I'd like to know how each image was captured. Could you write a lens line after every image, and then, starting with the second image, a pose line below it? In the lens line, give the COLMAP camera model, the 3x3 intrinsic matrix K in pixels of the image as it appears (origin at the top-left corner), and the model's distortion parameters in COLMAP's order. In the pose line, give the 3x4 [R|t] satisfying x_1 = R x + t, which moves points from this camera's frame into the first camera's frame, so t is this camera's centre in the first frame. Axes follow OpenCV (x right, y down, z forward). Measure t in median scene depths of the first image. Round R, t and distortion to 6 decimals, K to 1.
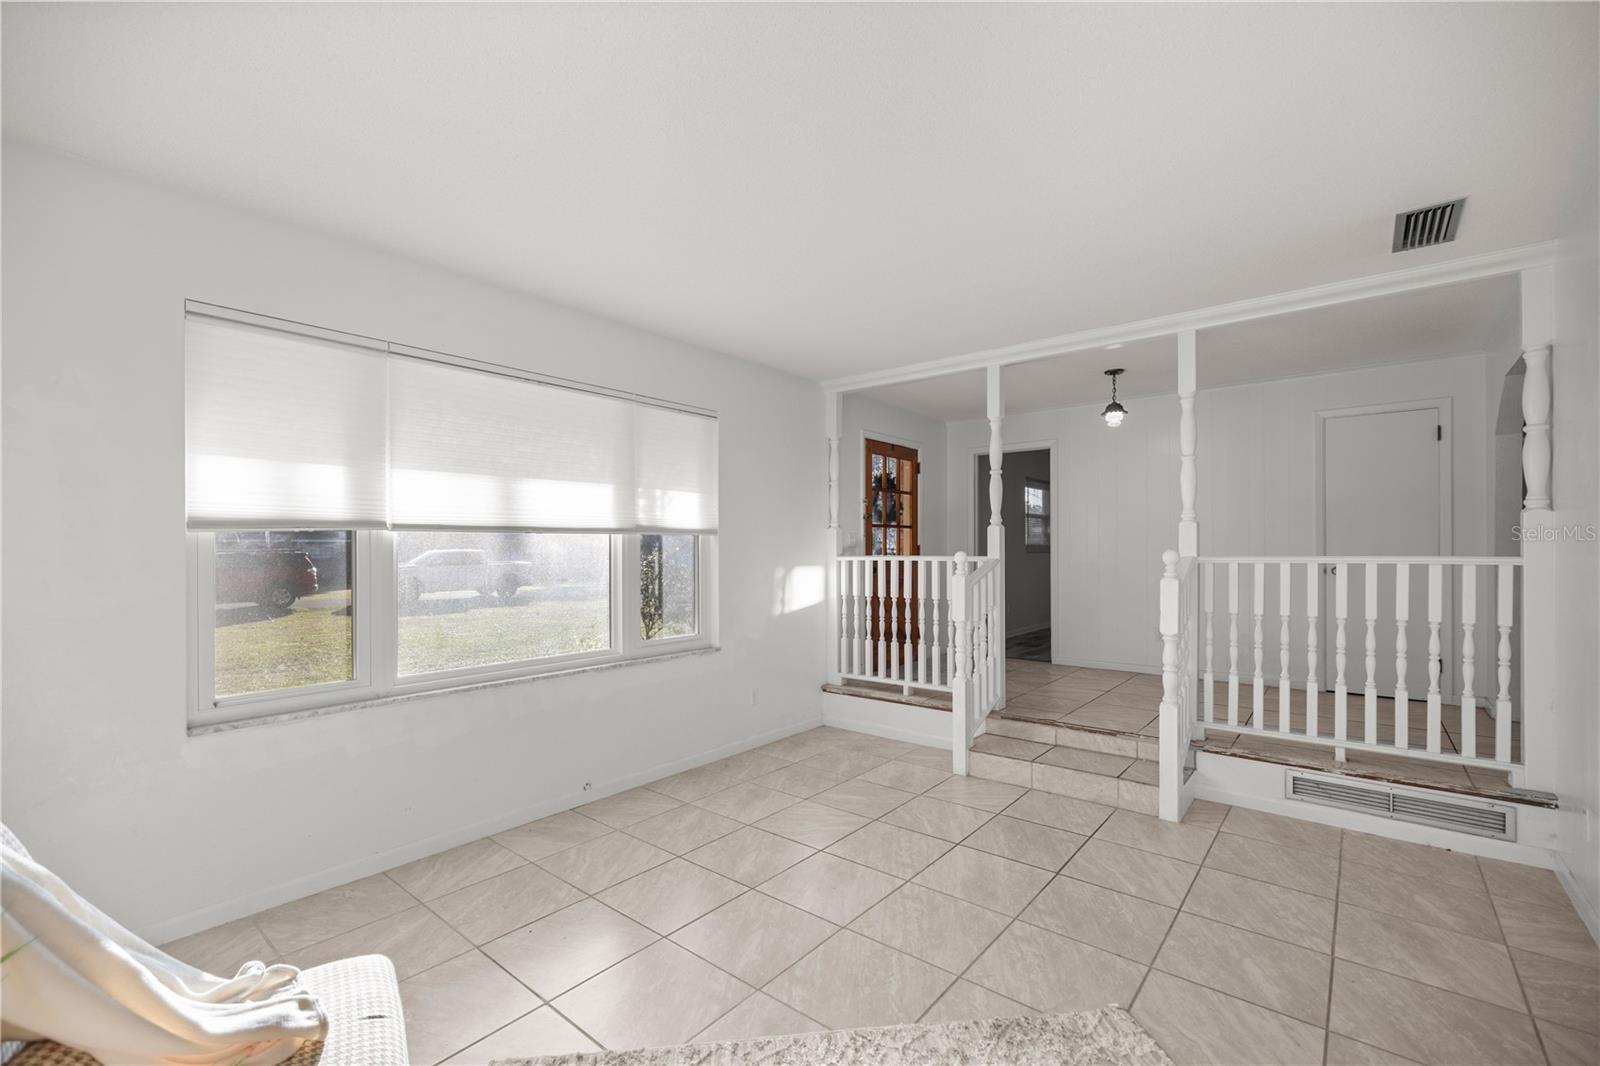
lens RADIAL K [[679.7, 0, 796.1], [0, 679.7, 525.0], [0, 0, 1]] dist [0.000728, 0.000022]
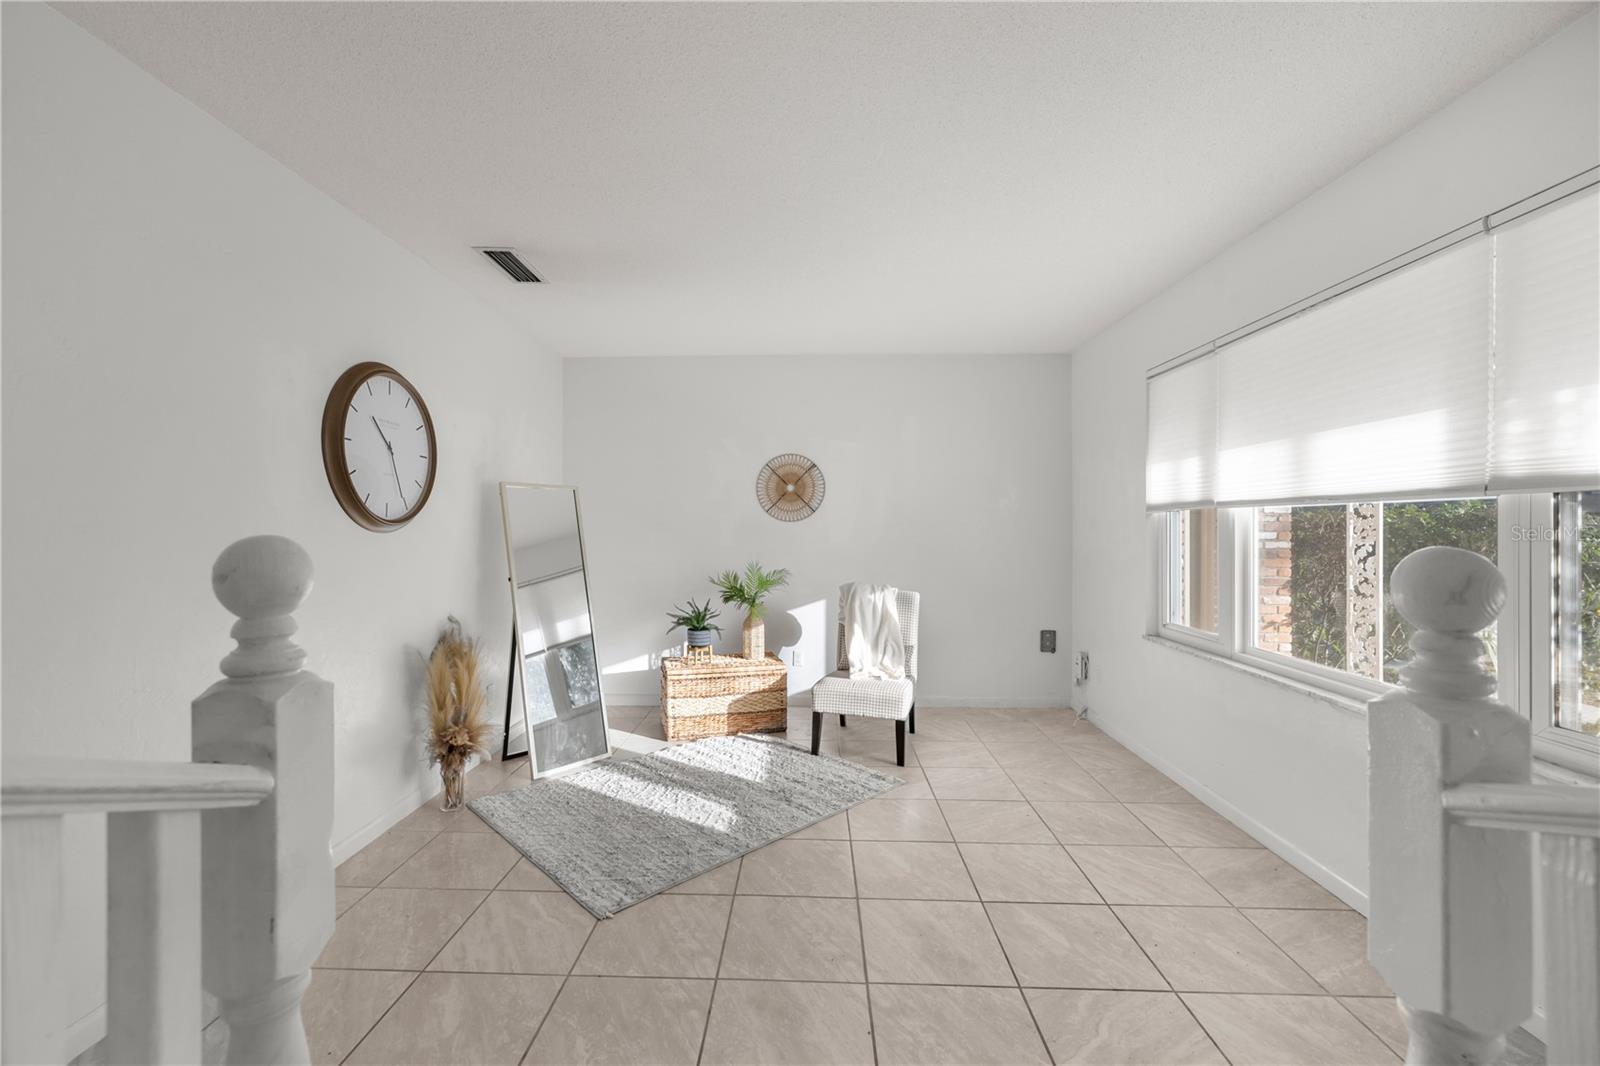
lens RADIAL K [[679.7, 0, 796.1], [0, 679.7, 525.0], [0, 0, 1]] dist [0.000728, 0.000022]
pose [[-0.787216, 0.004139, -0.616663, 0.642446], [0.024969, 0.999371, -0.025168, 0.047282], [0.616171, -0.035210, -0.786825, 1.475674]]
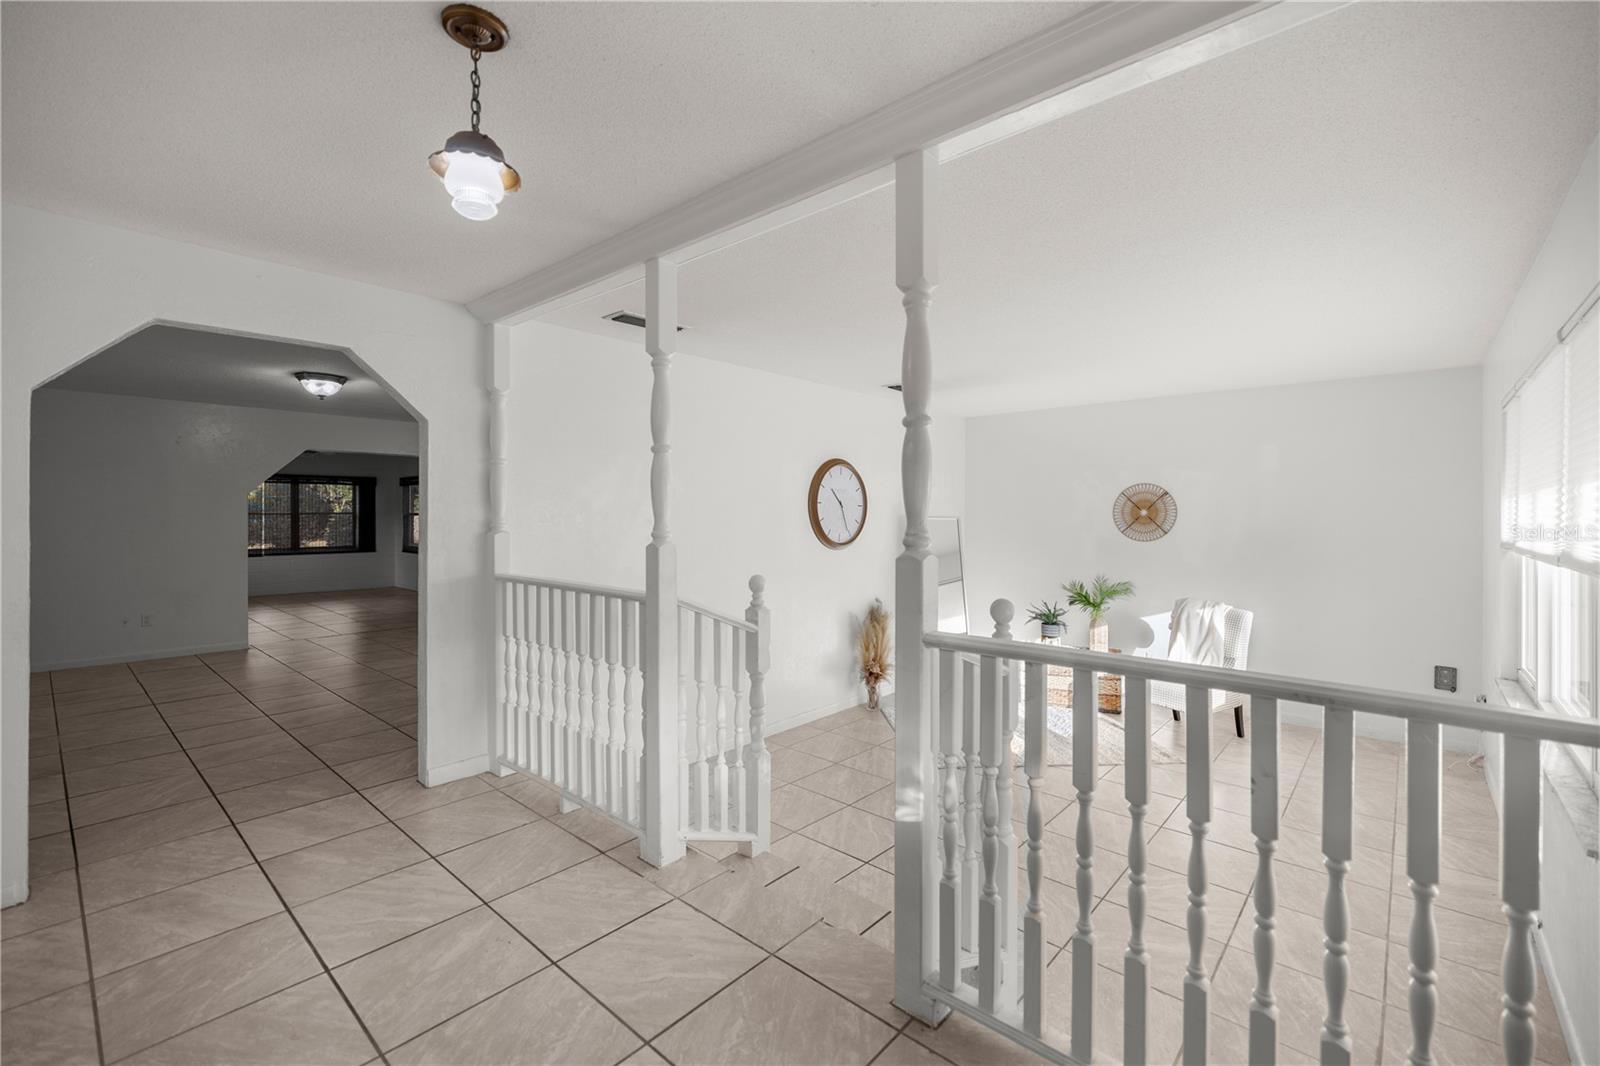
lens RADIAL K [[689.3, 0, 798.1], [0, 689.3, 513.9], [0, 0, 1]] dist [0.020474, 0.000192]
pose [[-0.999498, 0.001361, 0.031651, 0.550550], [0.000191, 0.999317, -0.036944, -0.011241], [-0.031679, -0.036919, -0.998816, 2.206322]]
